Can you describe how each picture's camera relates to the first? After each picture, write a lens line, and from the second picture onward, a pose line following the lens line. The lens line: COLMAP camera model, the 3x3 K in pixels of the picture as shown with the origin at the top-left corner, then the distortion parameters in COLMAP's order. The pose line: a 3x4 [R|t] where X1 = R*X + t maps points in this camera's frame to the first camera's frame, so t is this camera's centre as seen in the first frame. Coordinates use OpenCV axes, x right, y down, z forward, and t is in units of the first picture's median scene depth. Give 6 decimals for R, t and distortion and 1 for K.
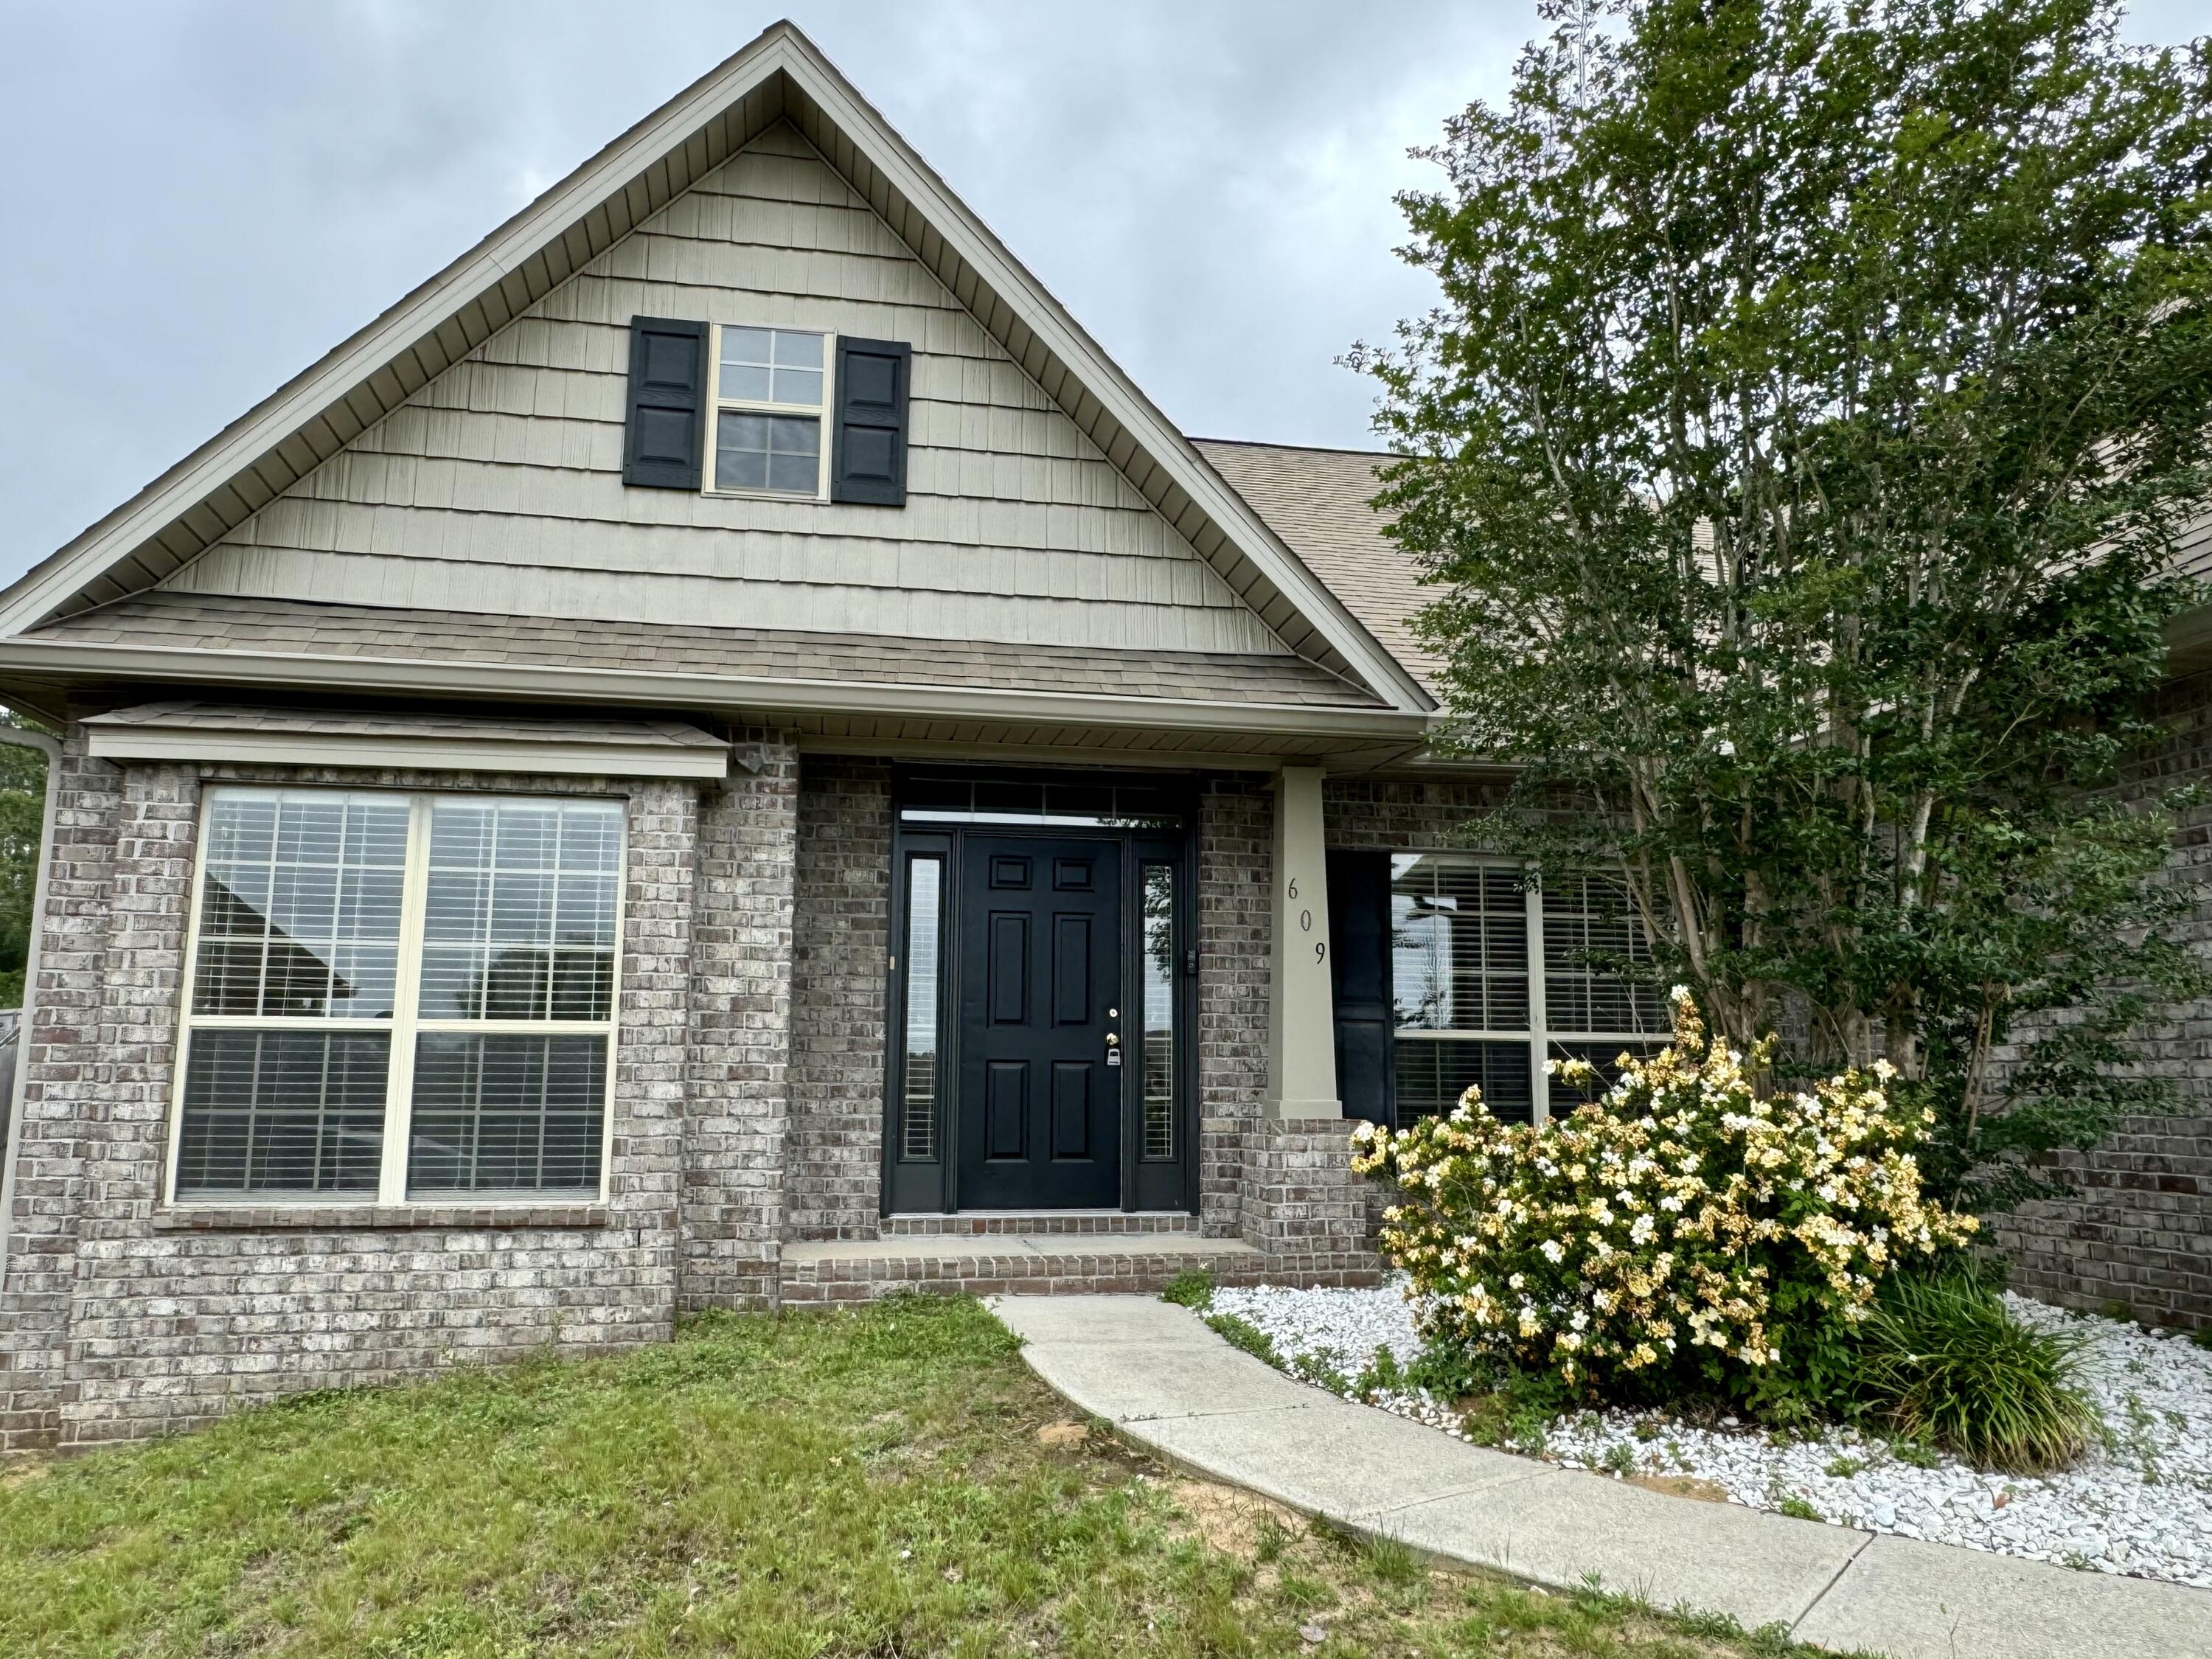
lens RADIAL K [[1619.7, 0, 1101.3], [0, 1619.7, 842.7], [0, 0, 1]] dist [0.036591, -0.040867]
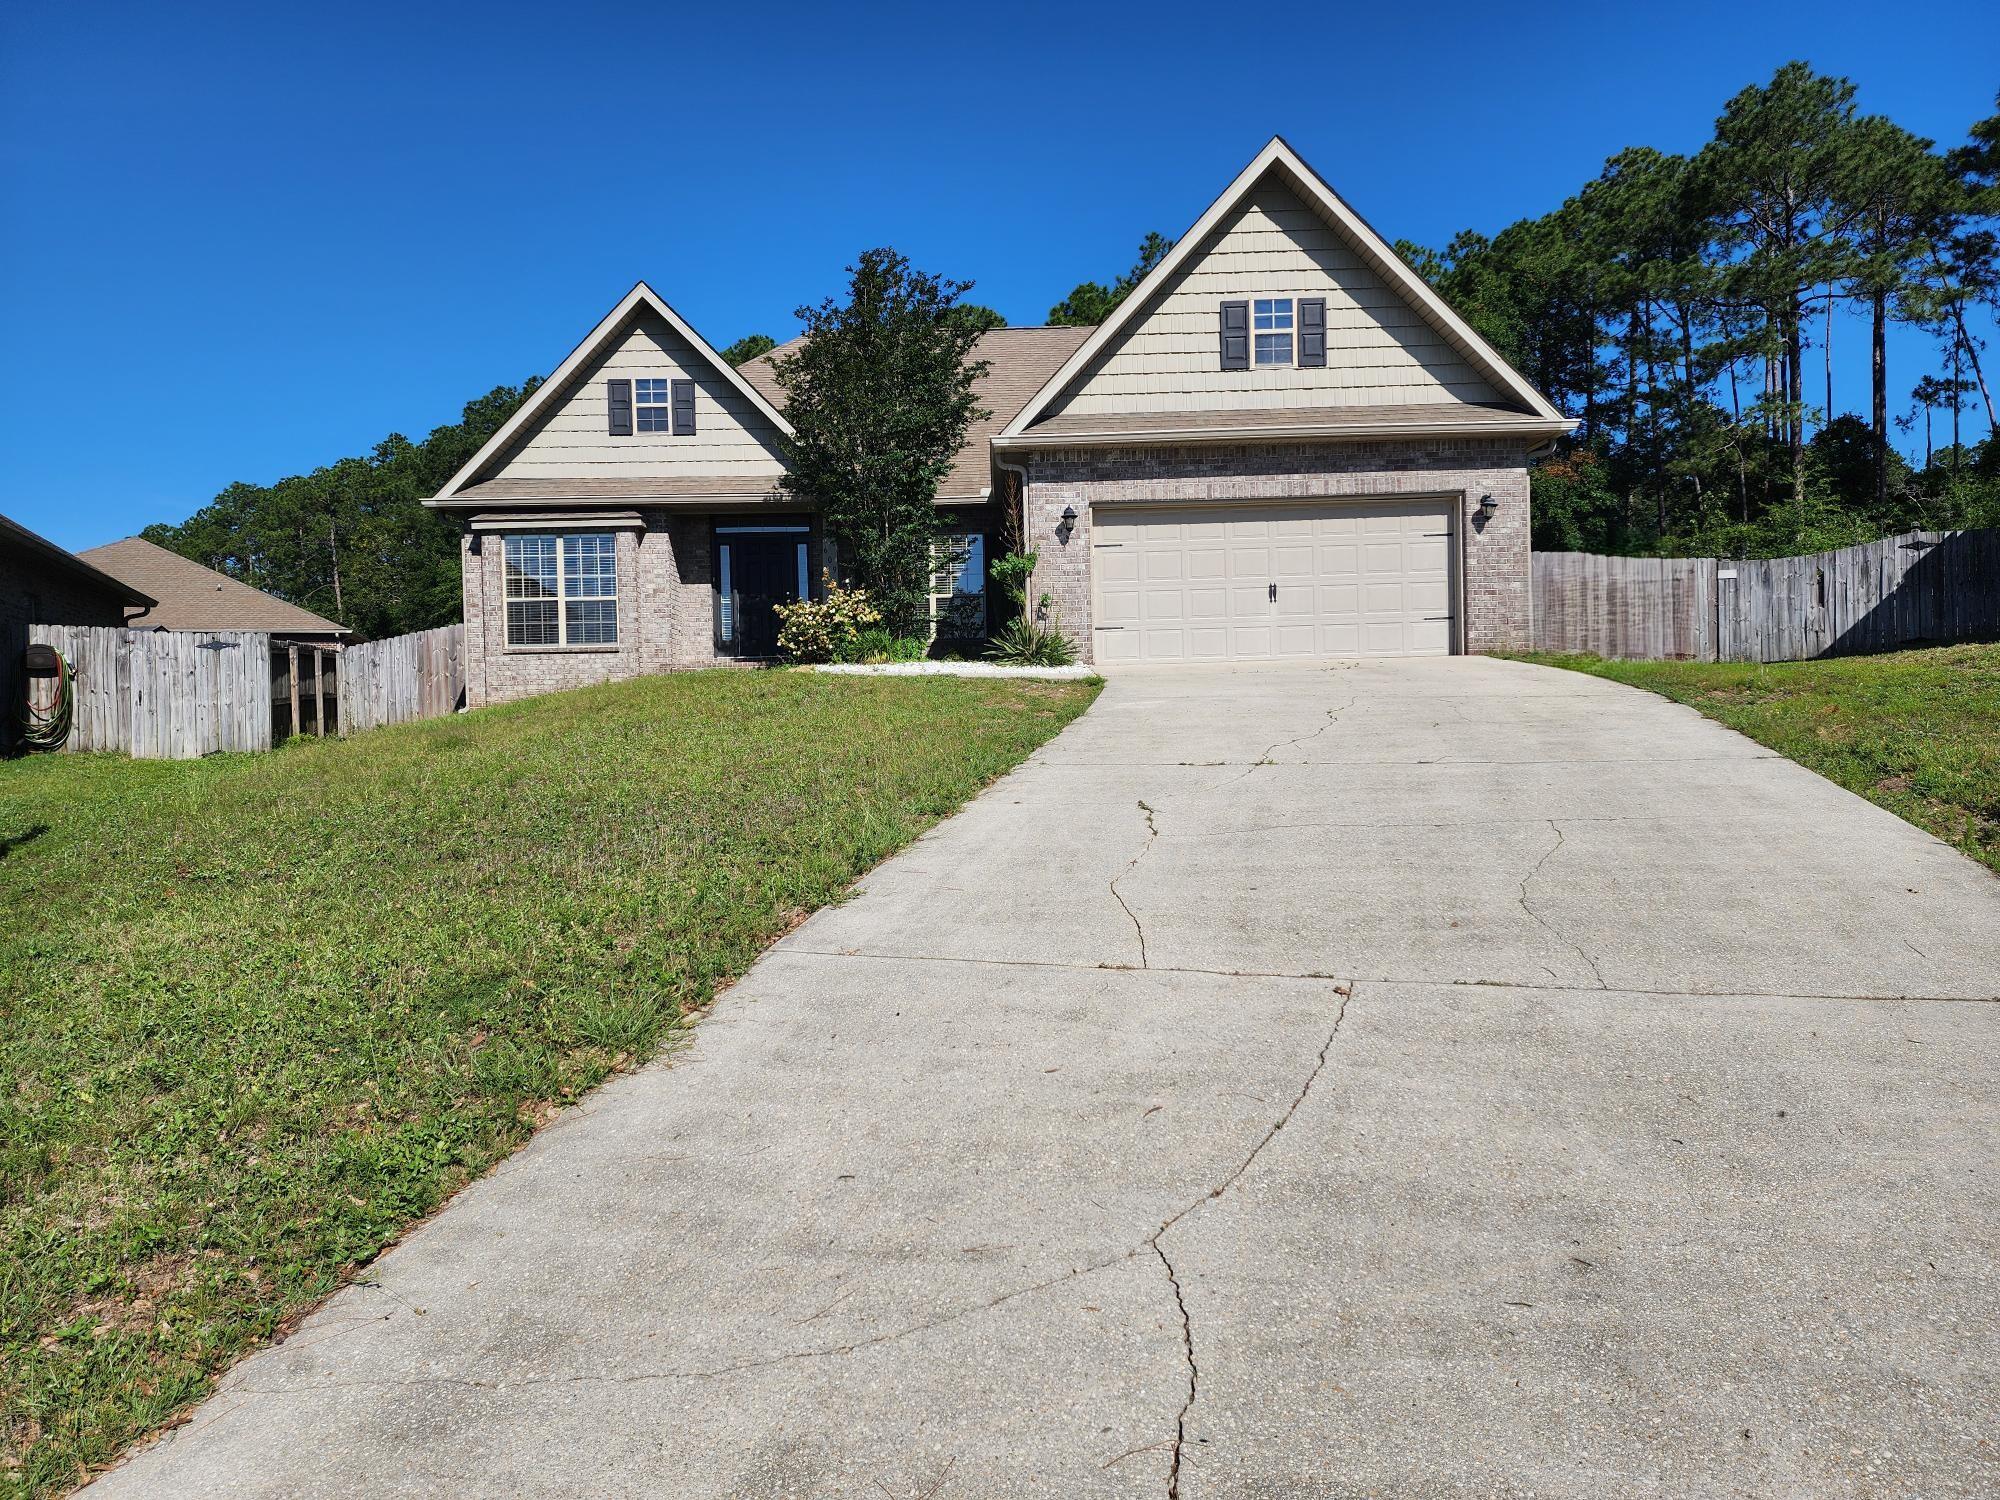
lens RADIAL K [[1351.4, 0, 997.6], [0, 1351.4, 734.6], [0, 0, 1]] dist [0.115394, -0.105926]
pose [[0.983806, -0.027967, -0.177040, 1.013291], [0.056226, 0.986048, 0.156678, -0.012445], [0.170188, -0.164095, 0.971653, -1.764533]]
